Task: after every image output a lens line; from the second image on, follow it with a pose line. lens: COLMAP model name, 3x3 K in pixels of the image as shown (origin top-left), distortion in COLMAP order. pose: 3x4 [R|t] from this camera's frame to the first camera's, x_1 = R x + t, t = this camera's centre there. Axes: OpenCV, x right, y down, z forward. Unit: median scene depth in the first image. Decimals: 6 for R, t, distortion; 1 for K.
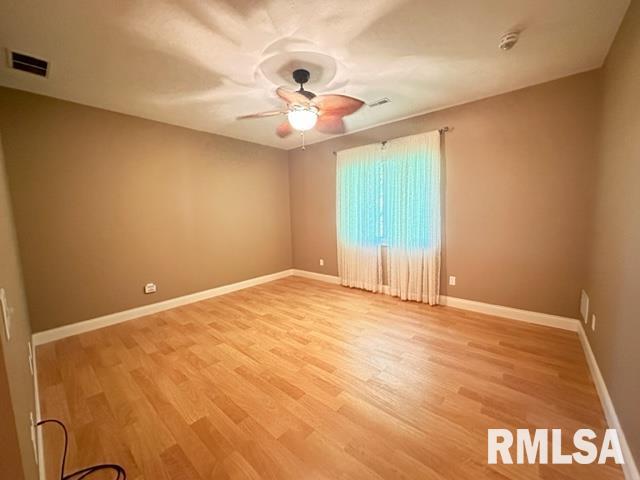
lens RADIAL K [[254.6, 0, 319.0], [0, 254.6, 235.5], [0, 0, 1]] dist [0.000415, 0.000565]
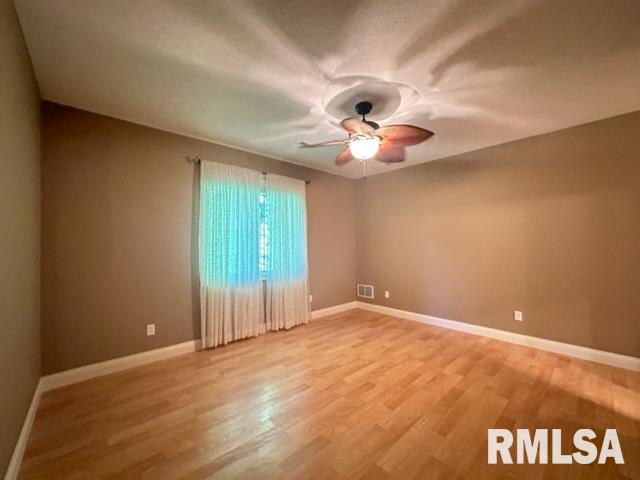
lens RADIAL K [[254.6, 0, 319.8], [0, 254.6, 240.3], [0, 0, 1]] dist [0.000415, 0.000565]
pose [[0.120318, 0.039451, 0.991951, -0.826635], [0.091421, 0.994524, -0.050642, -0.049785], [-0.988517, 0.096779, 0.116052, 0.857182]]
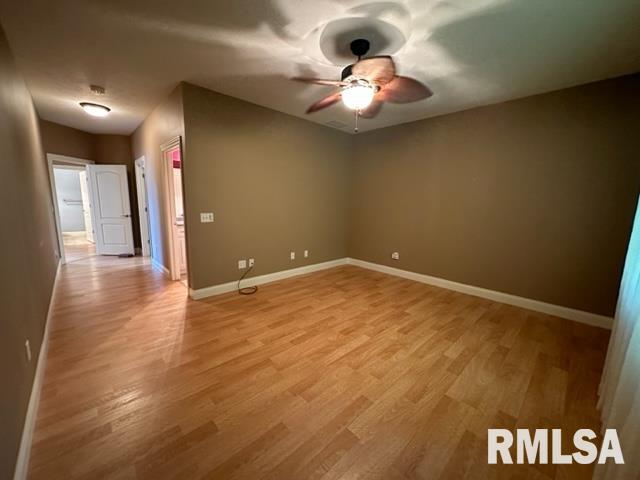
lens RADIAL K [[254.6, 0, 321.7], [0, 254.6, 239.6], [0, 0, 1]] dist [0.000415, 0.000565]
pose [[-0.094947, 0.178949, -0.979266, 0.717738], [-0.108121, 0.976037, 0.188842, -0.090681], [0.989593, 0.123809, -0.073324, 0.788352]]
